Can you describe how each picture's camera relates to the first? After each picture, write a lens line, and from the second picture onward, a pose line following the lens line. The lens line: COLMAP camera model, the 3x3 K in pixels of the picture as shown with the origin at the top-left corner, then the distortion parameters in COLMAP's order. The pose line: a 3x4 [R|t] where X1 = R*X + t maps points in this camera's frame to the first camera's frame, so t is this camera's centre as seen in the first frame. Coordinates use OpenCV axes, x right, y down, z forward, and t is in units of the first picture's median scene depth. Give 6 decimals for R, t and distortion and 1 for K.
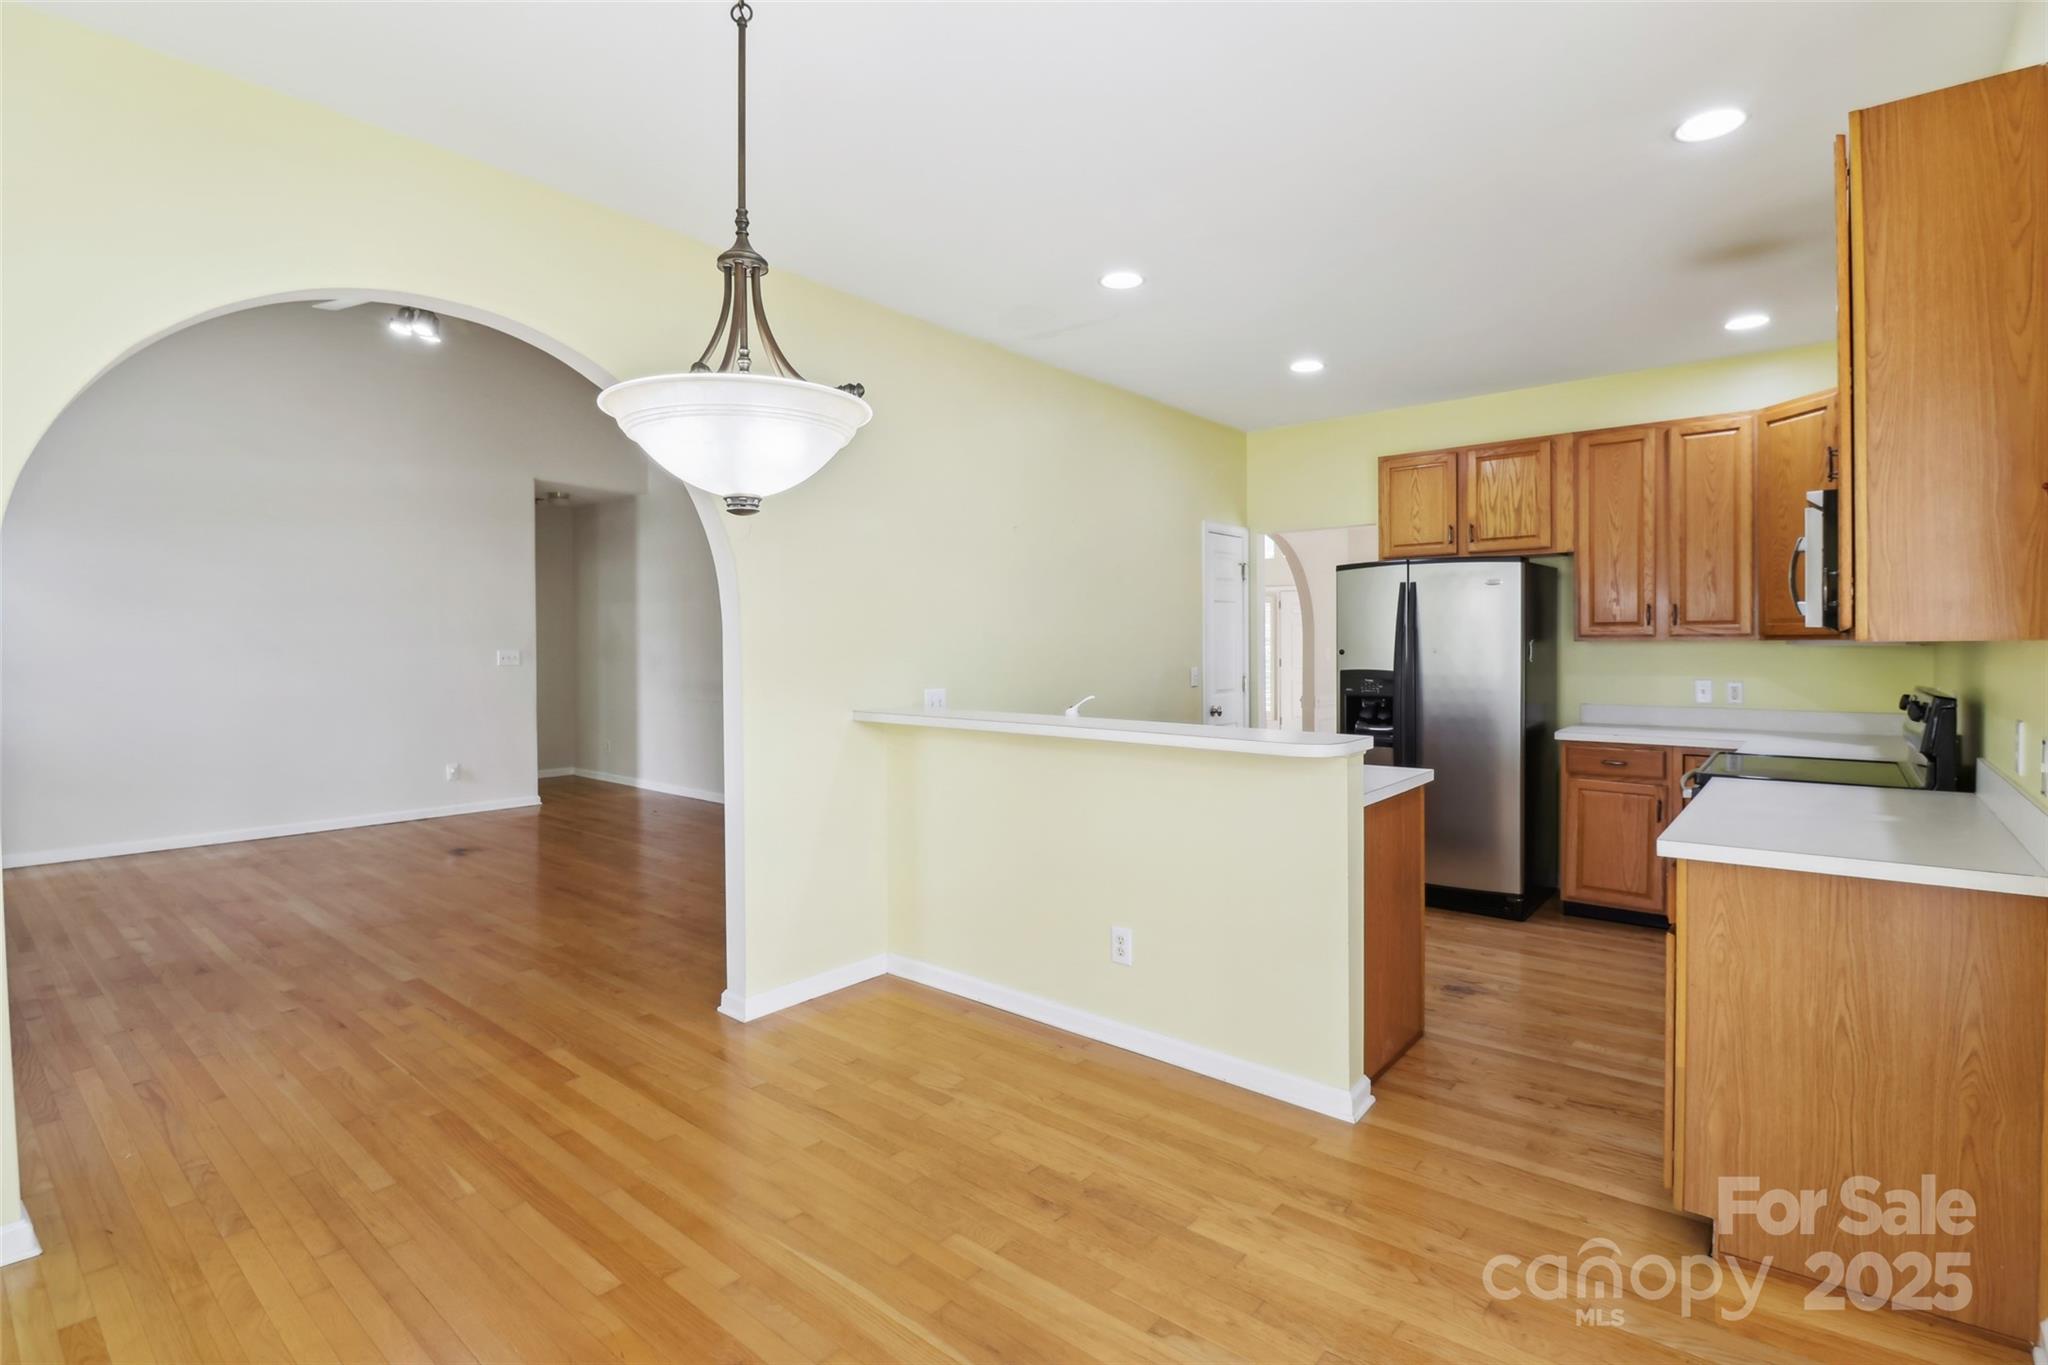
lens RADIAL K [[1050.5, 0, 1020.9], [0, 1050.5, 646.1], [0, 0, 1]] dist [0.001653, -0.021626]
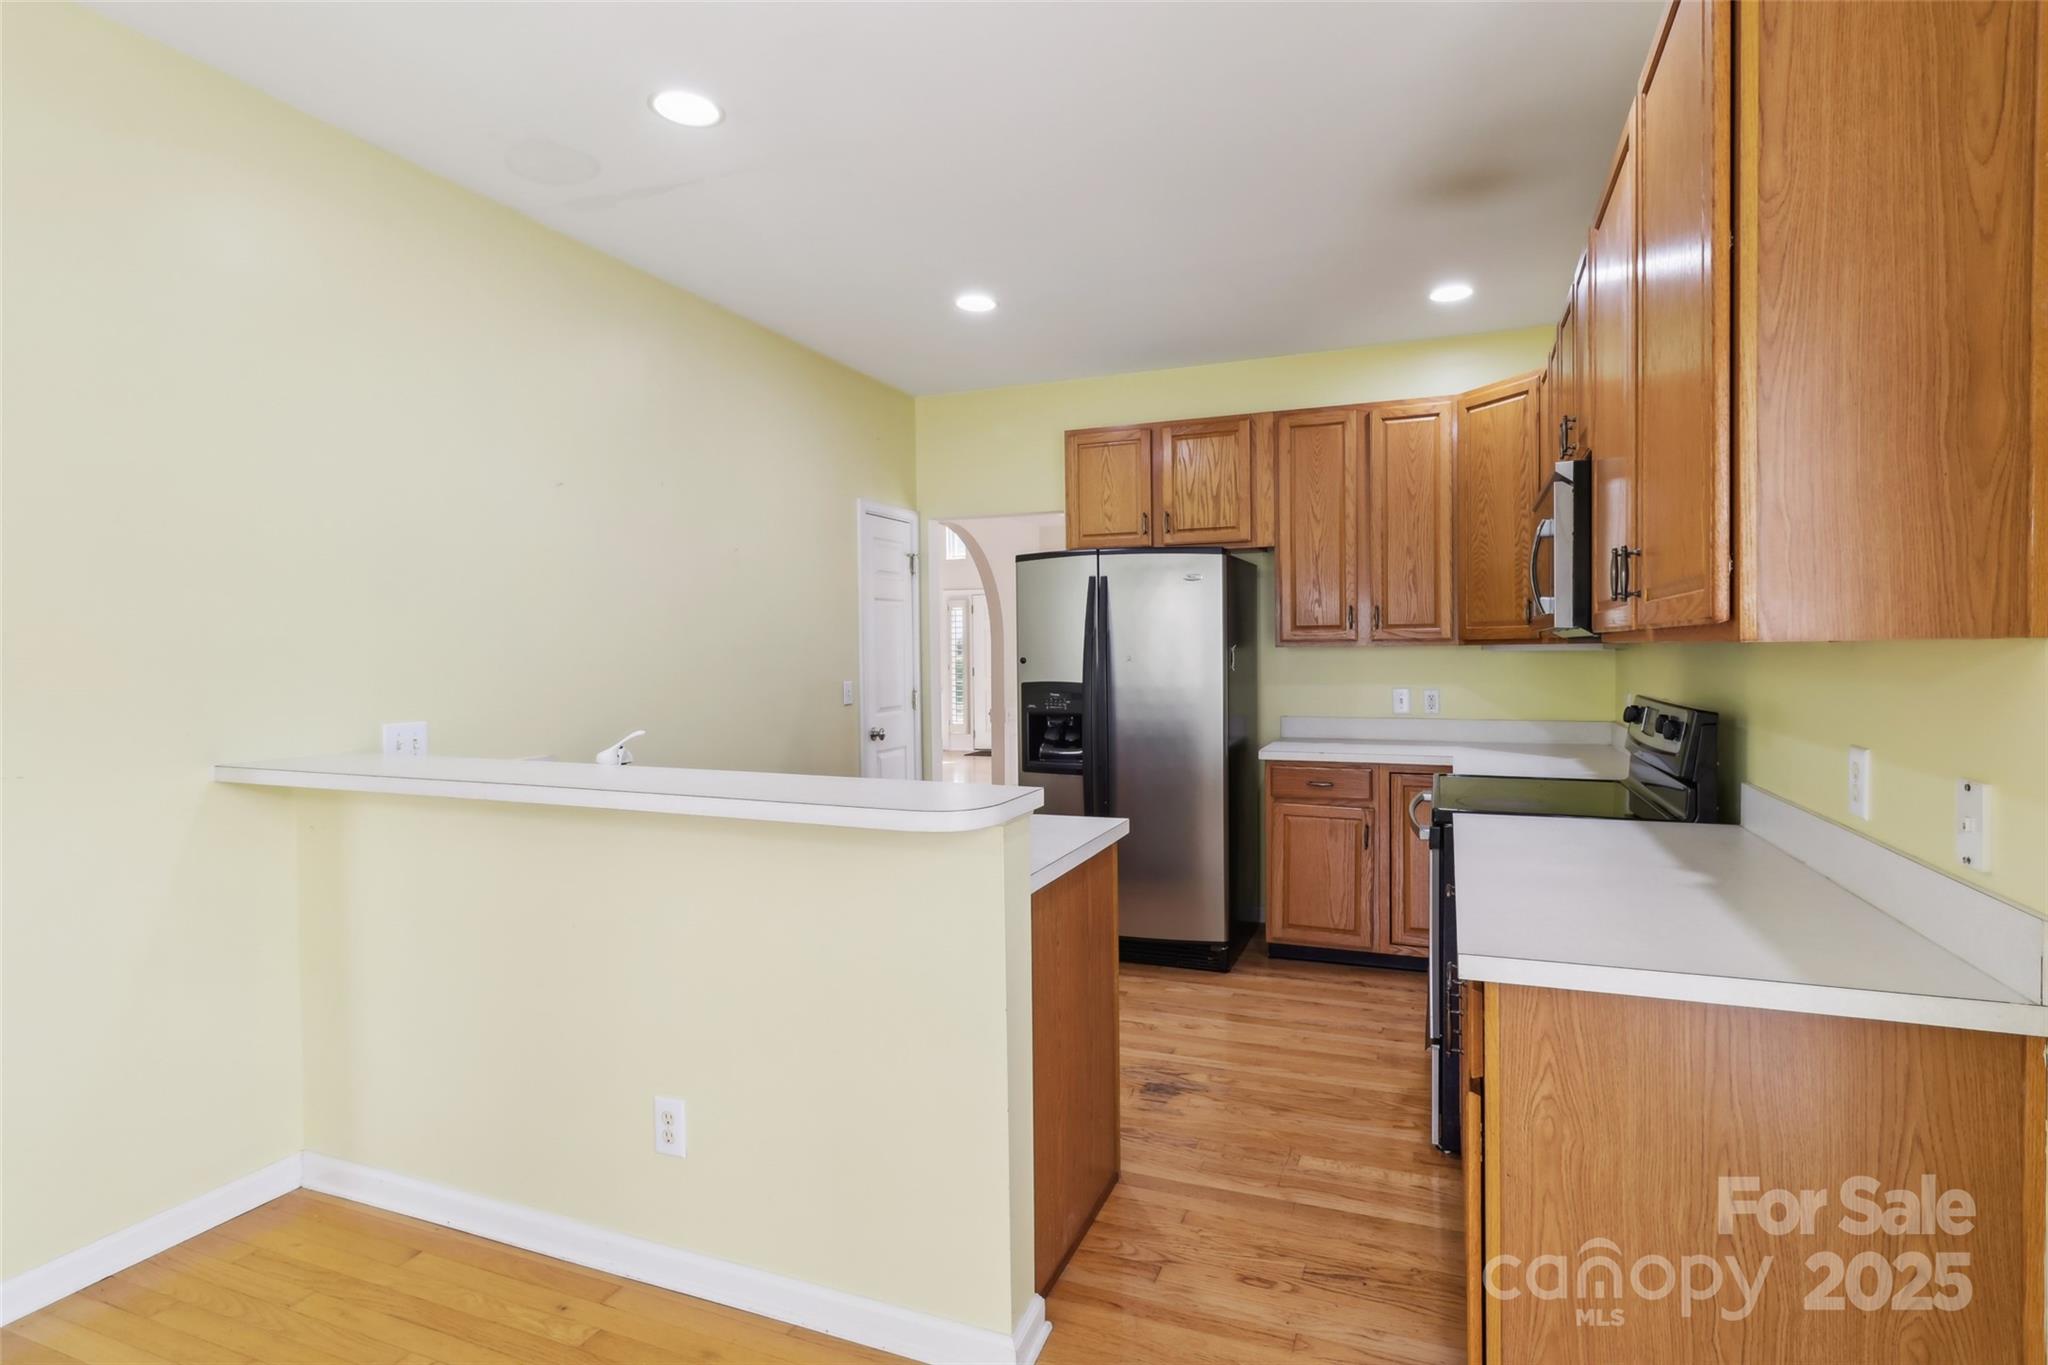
lens RADIAL K [[974.5, 0, 1020.1], [0, 974.5, 623.4], [0, 0, 1]] dist [-0.000979, -0.010816]
pose [[0.965149, 0.003846, 0.261671, 0.107344], [0.004497, 0.999501, -0.031277, 0.000384], [-0.261661, 0.031363, 0.964650, 0.272671]]
